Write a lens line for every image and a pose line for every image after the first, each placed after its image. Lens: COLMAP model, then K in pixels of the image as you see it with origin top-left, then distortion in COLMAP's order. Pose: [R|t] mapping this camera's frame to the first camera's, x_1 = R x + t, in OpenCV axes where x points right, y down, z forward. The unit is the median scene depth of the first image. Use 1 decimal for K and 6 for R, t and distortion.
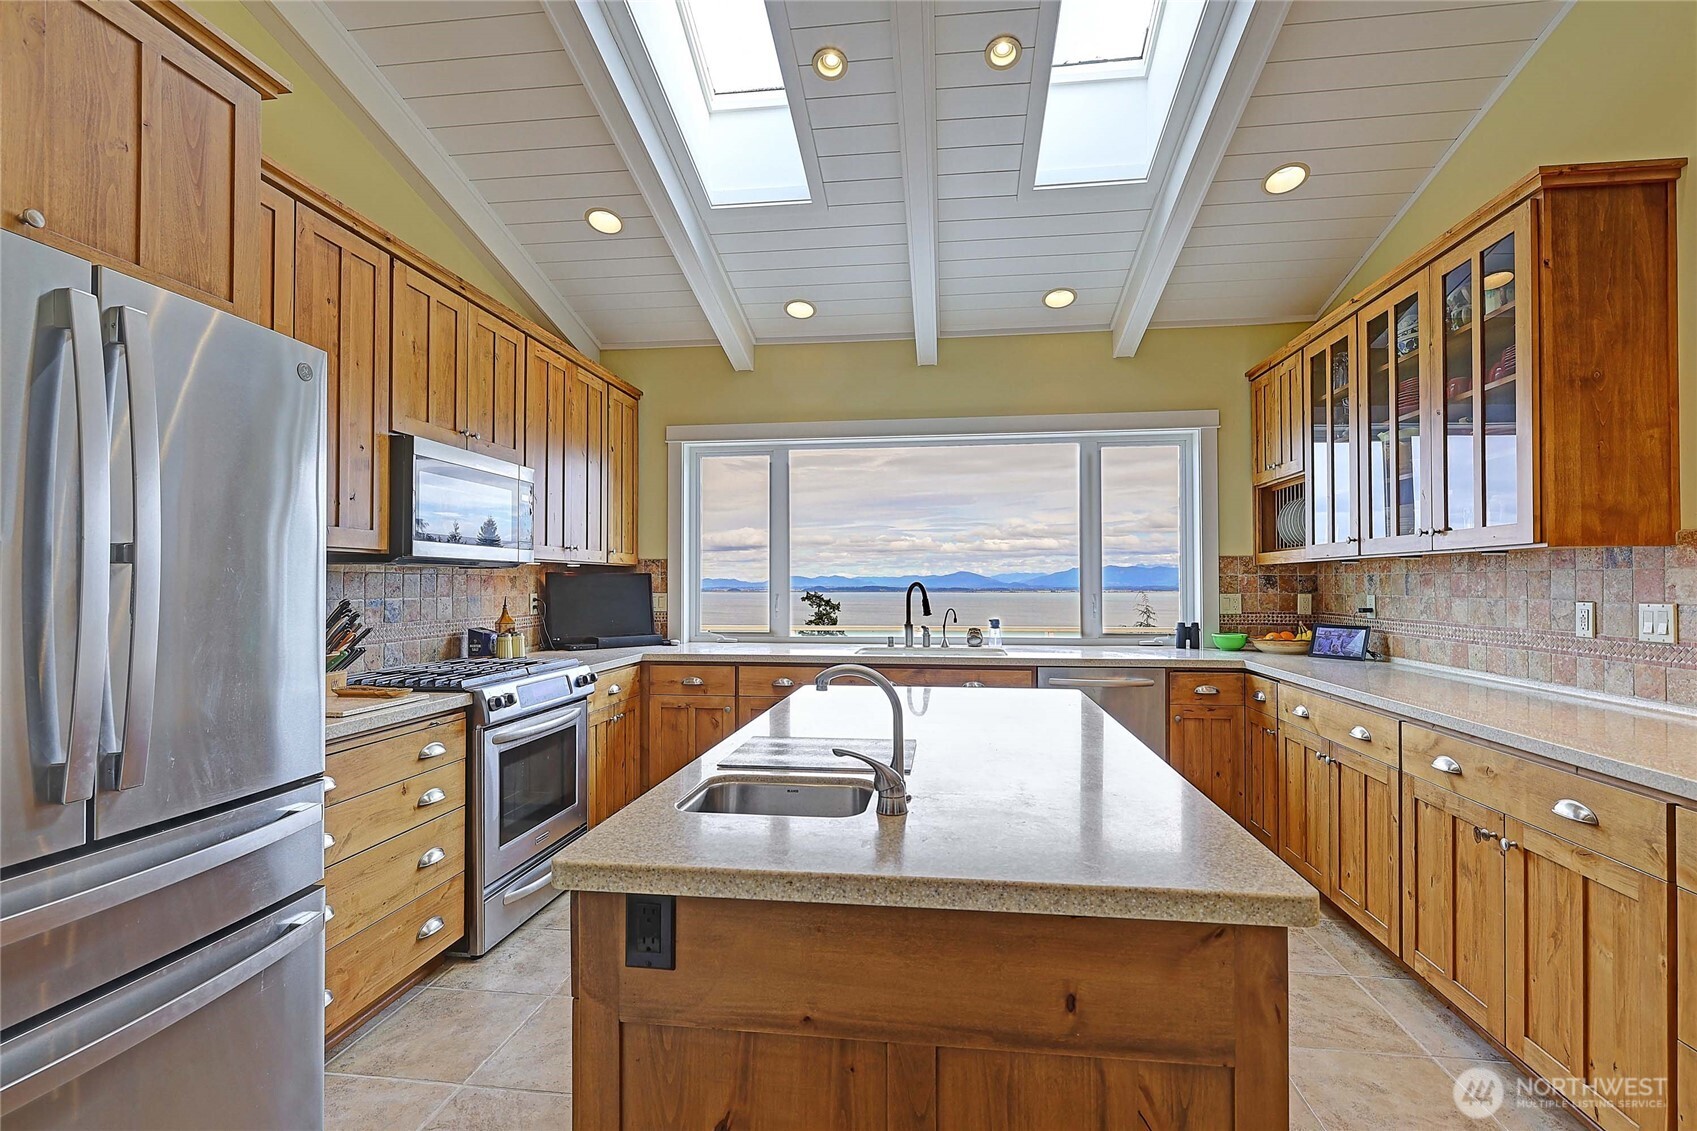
lens RADIAL K [[751.4, 0, 853.2], [0, 751.4, 584.9], [0, 0, 1]] dist [-0.000979, -0.000063]
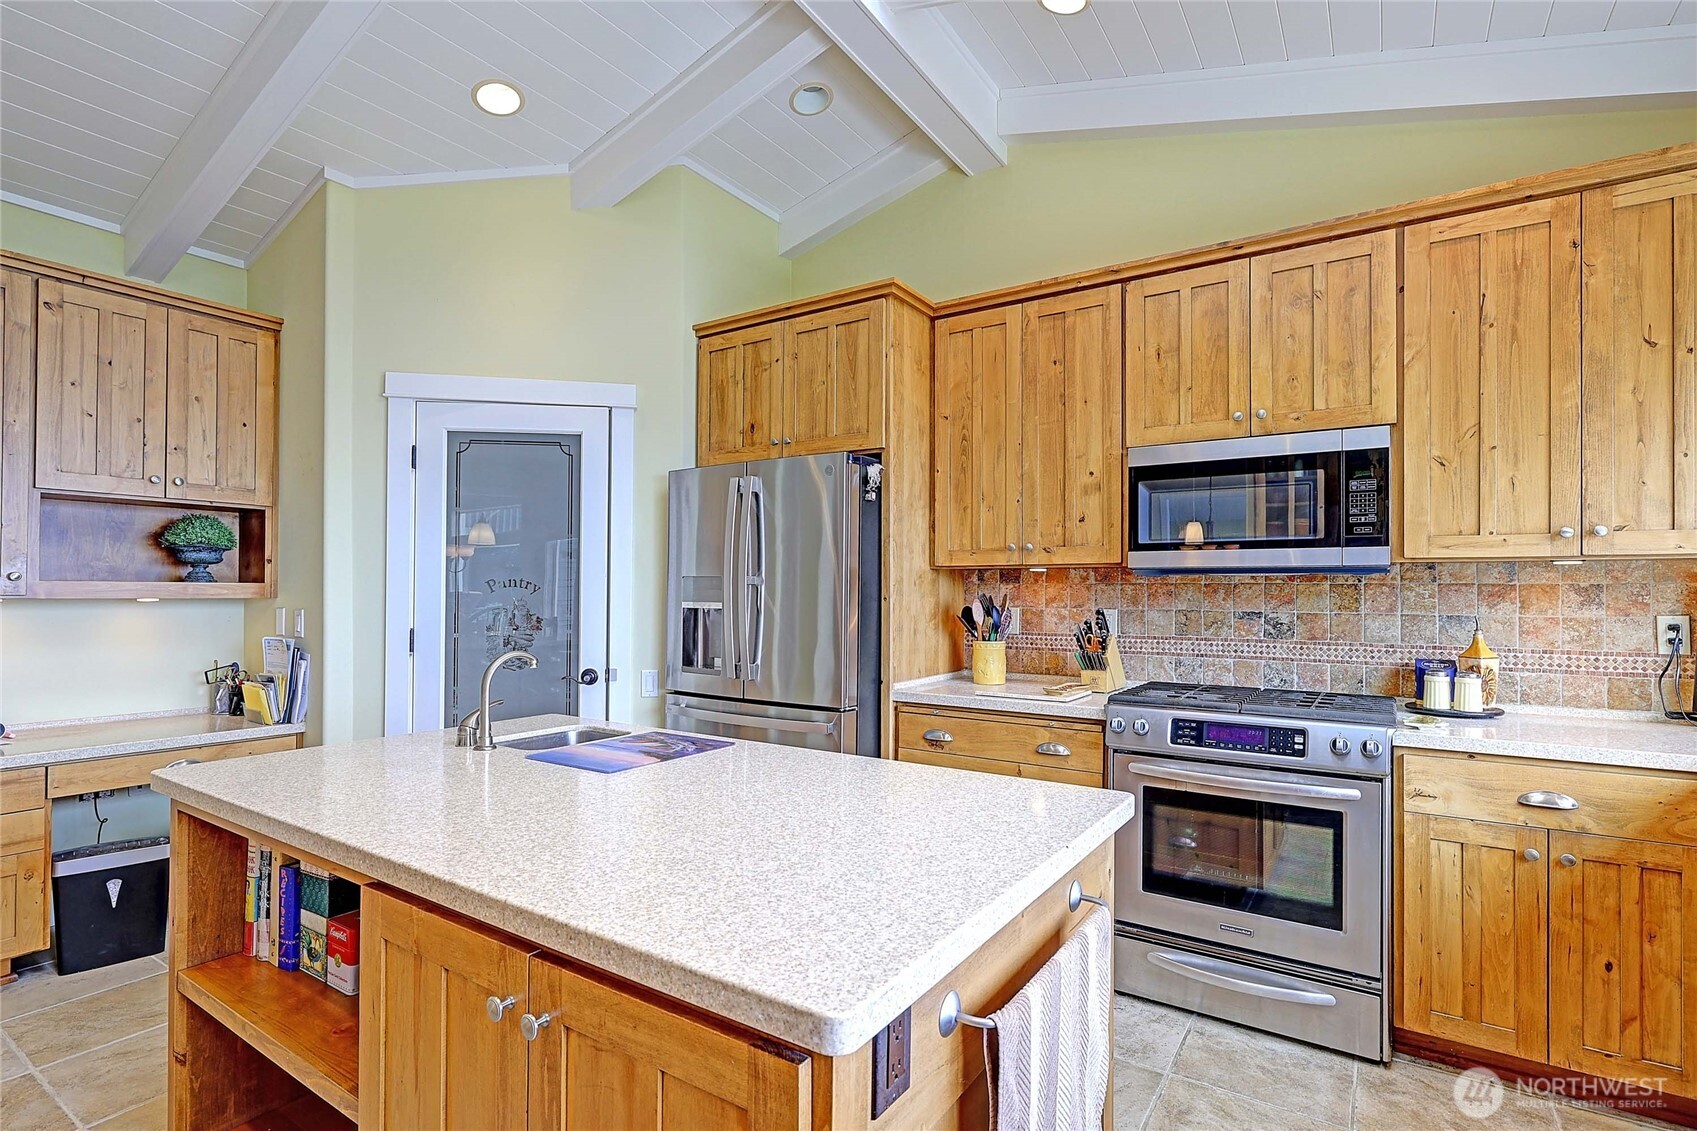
lens RADIAL K [[751.4, 0, 853.2], [0, 751.4, 584.9], [0, 0, 1]] dist [-0.000979, -0.000063]
pose [[-0.416556, -0.001956, -0.909108, 0.454297], [-0.005796, 0.999983, 0.000504, -0.011000], [0.909092, 0.005479, -0.416560, 0.993804]]
